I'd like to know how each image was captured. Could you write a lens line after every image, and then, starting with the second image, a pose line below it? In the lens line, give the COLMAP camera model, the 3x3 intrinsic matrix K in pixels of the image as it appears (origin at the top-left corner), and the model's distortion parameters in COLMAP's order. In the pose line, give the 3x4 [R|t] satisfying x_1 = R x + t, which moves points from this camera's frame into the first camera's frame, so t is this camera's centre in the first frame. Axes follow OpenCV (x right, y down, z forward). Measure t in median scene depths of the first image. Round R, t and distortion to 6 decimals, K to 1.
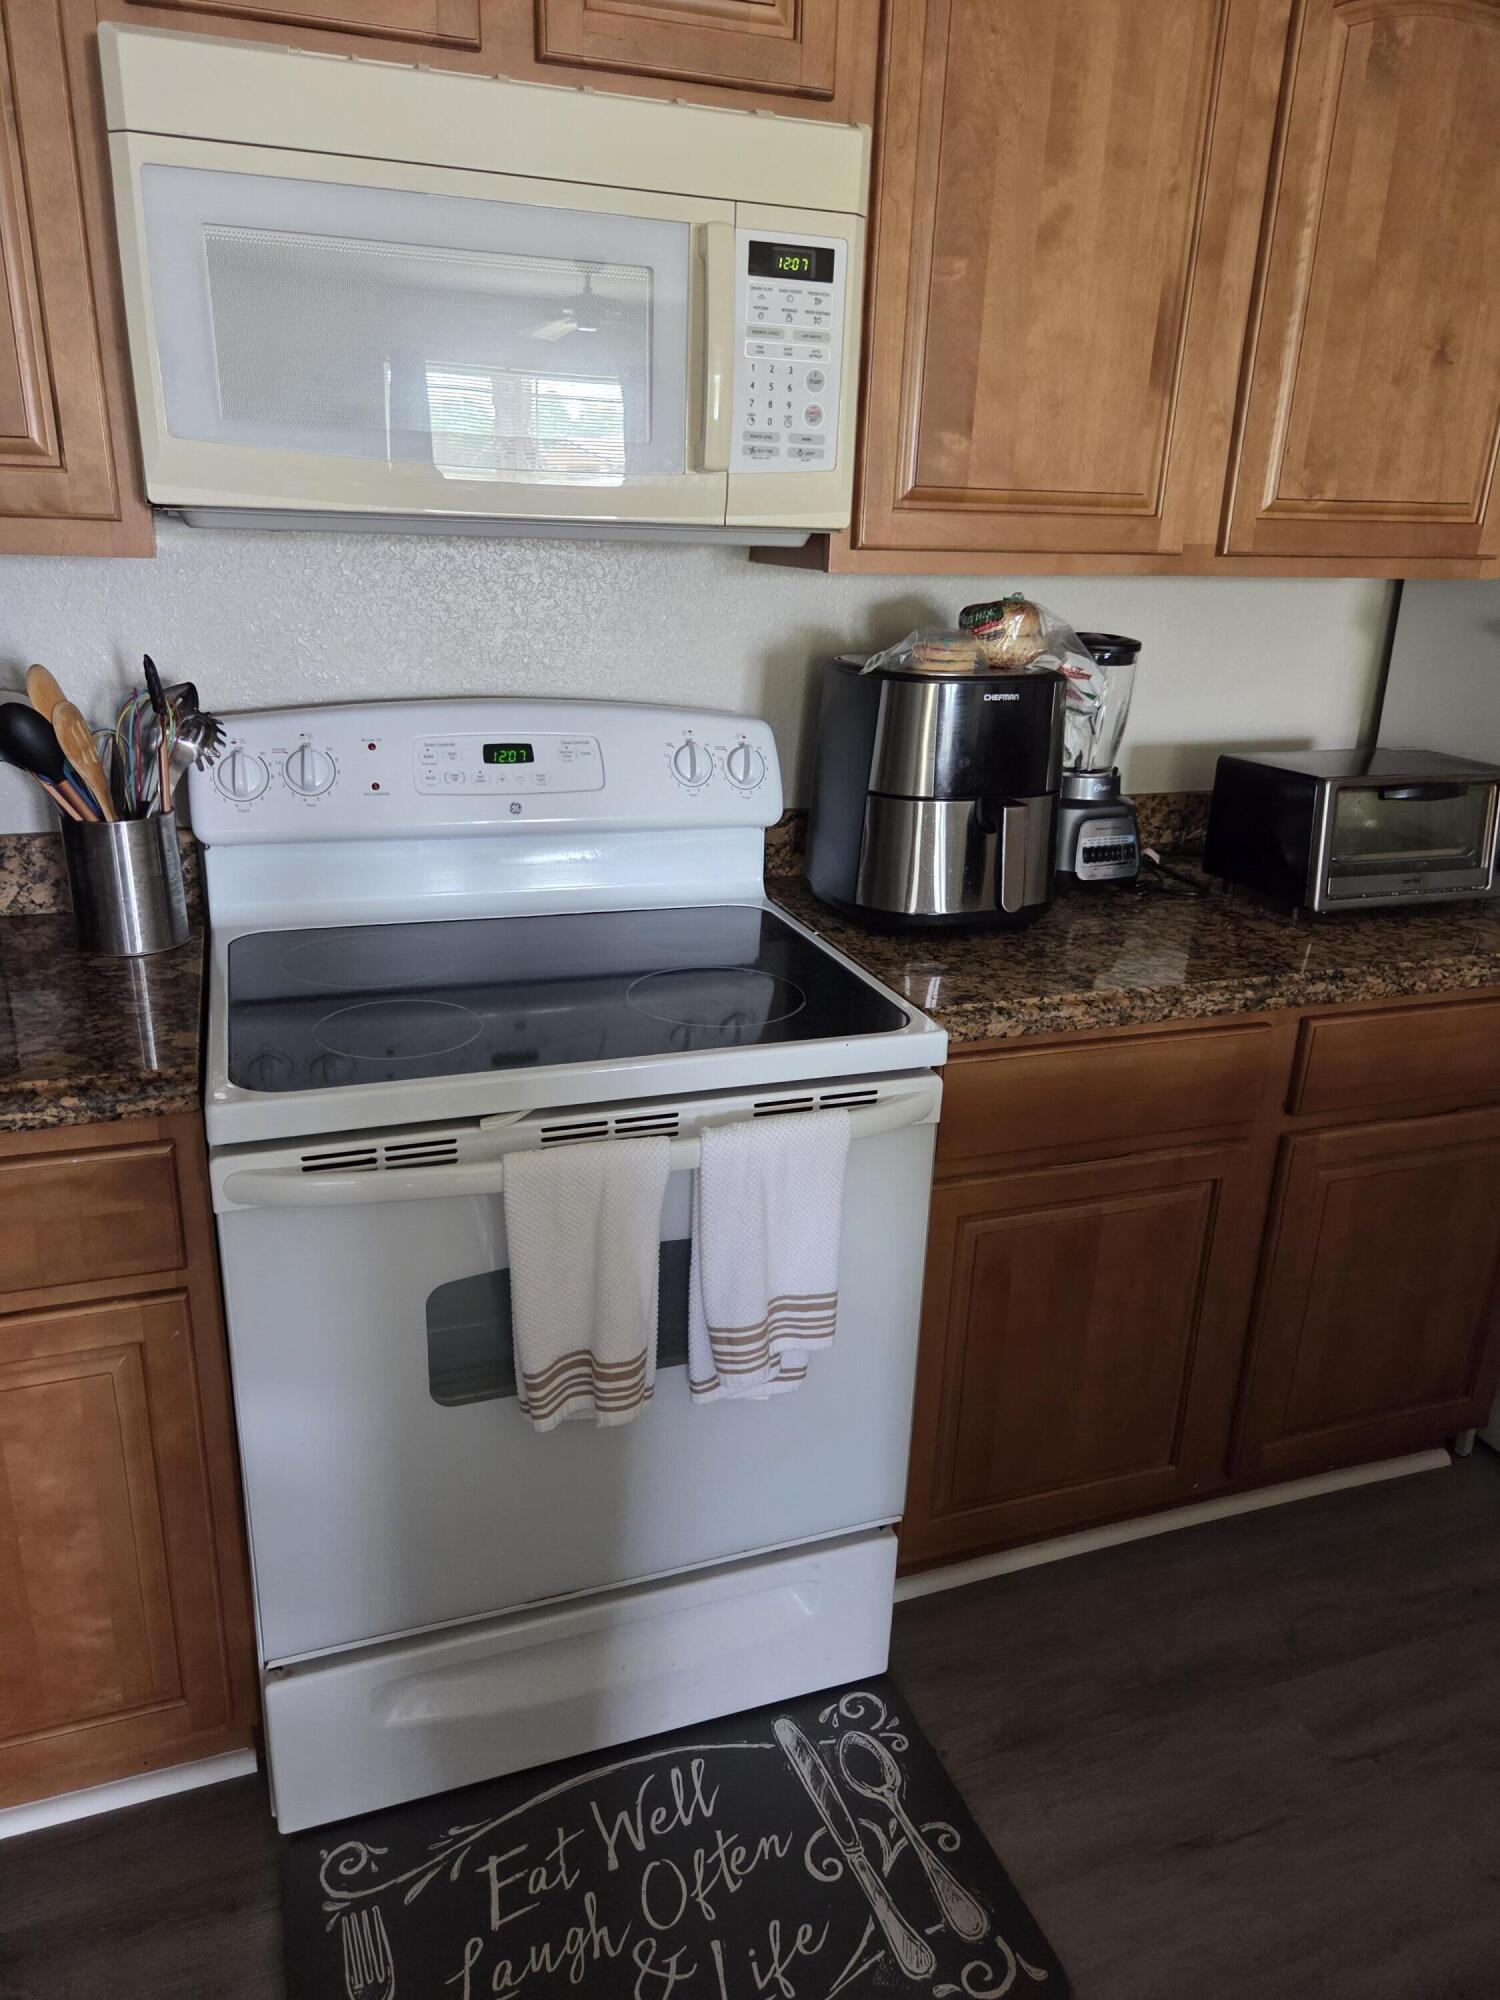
lens RADIAL K [[1405.4, 0, 750.0], [0, 1405.4, 1000.0], [0, 0, 1]] dist [0.086683, -0.084305]
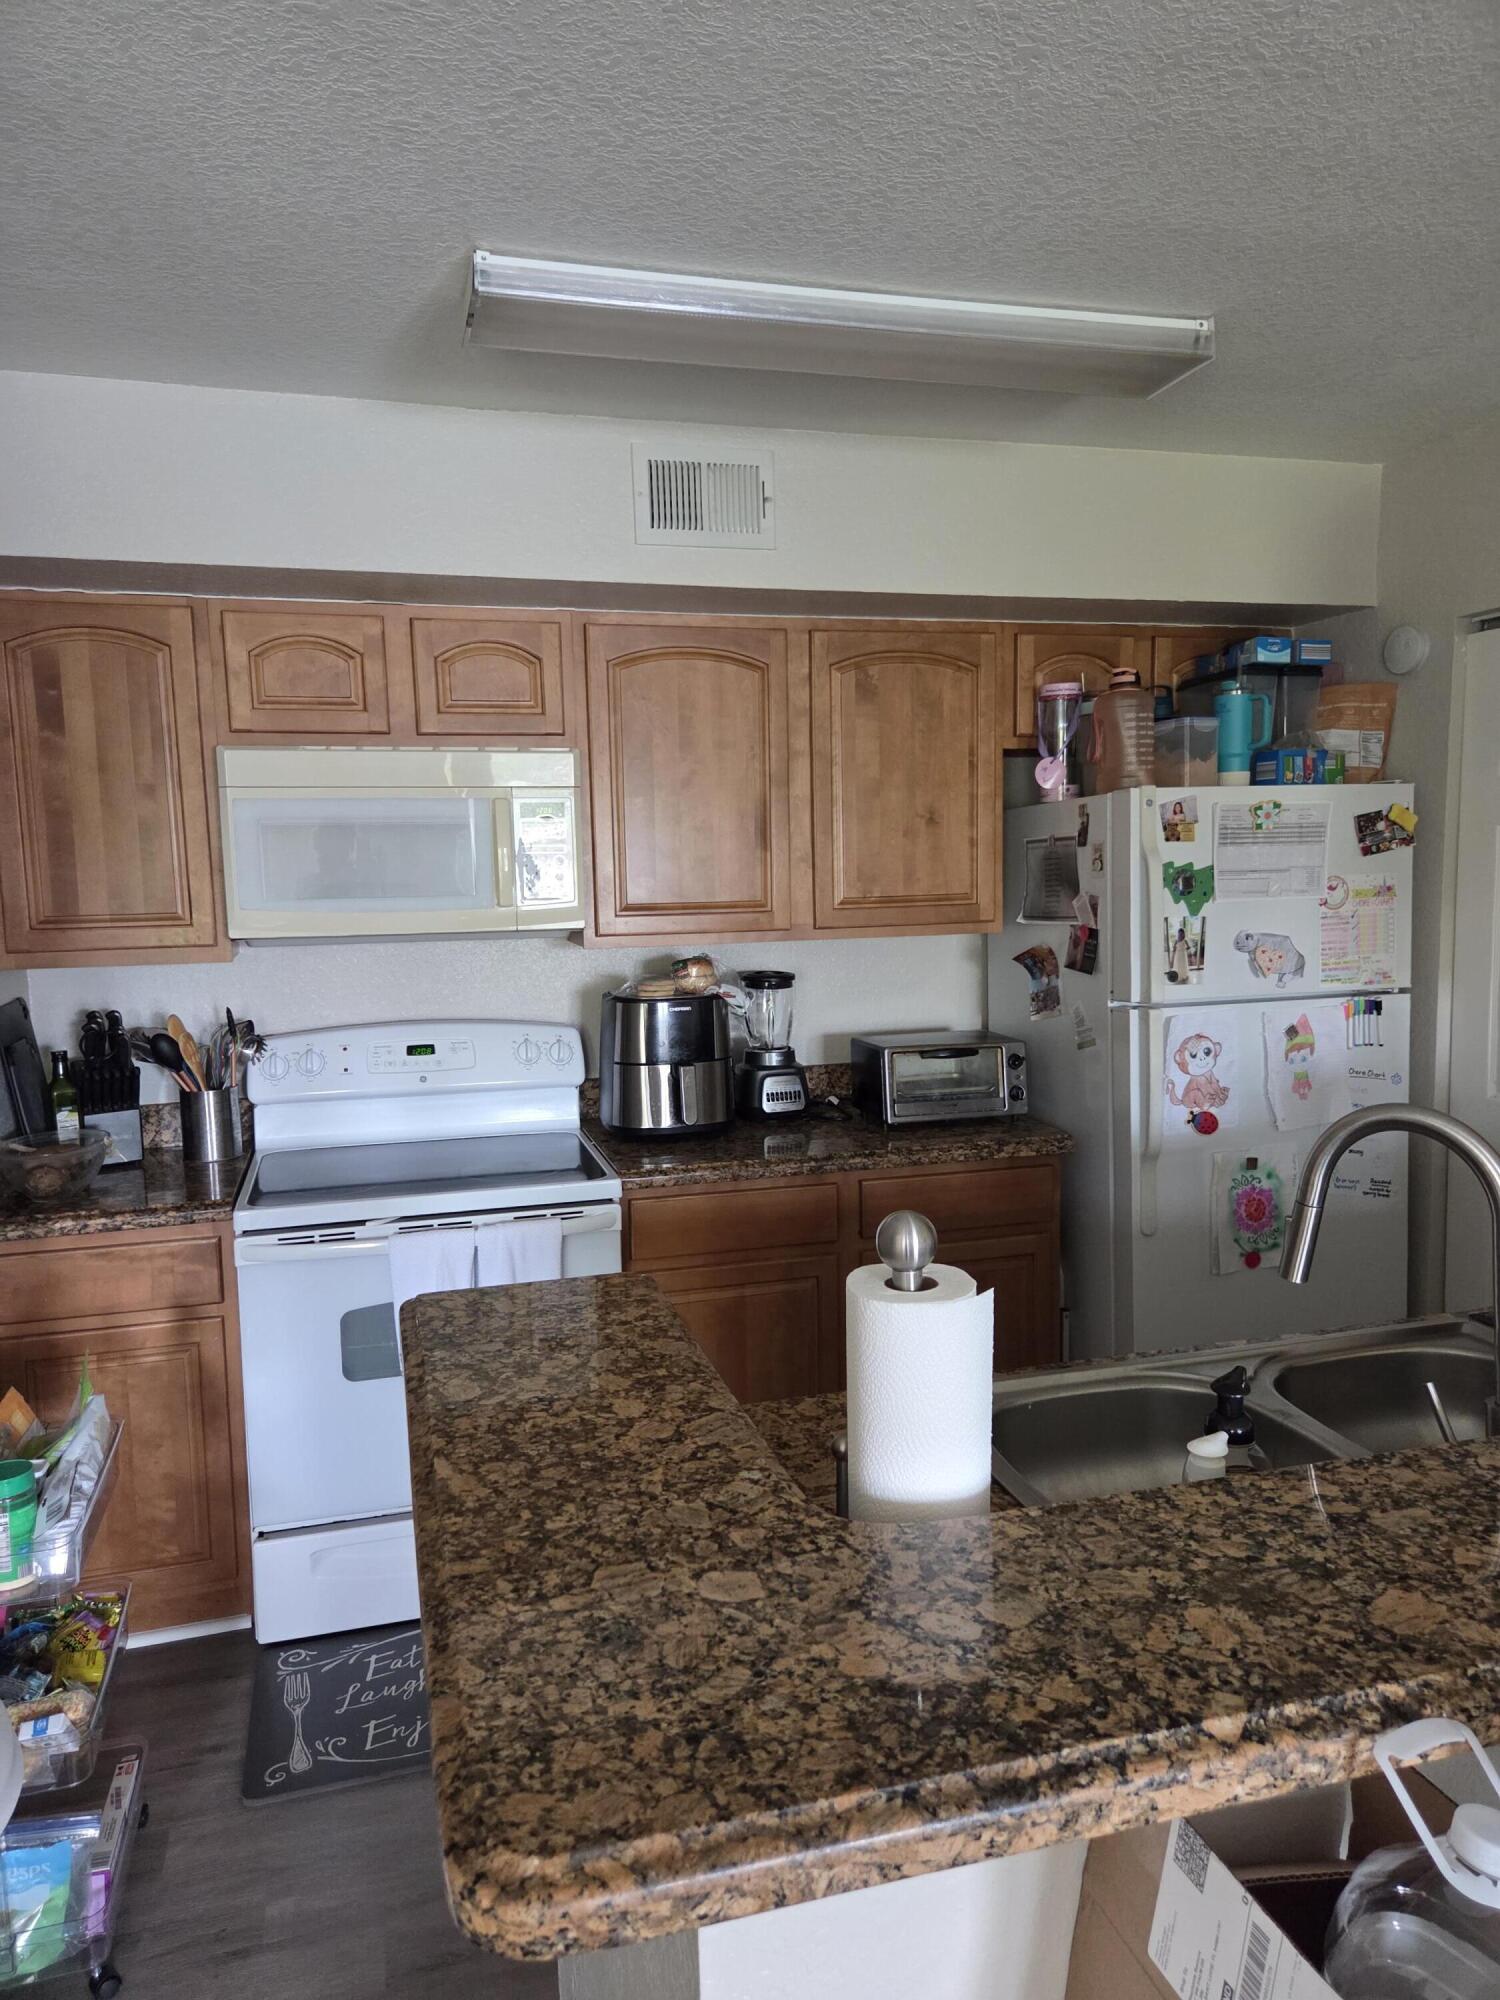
lens RADIAL K [[1405.4, 0, 750.0], [0, 1405.4, 1000.0], [0, 0, 1]] dist [0.086683, -0.084305]
pose [[0.996920, -0.040914, -0.066912, 0.390034], [0.025067, 0.974615, -0.222479, 0.184640], [0.074316, 0.220117, 0.972639, -0.778519]]
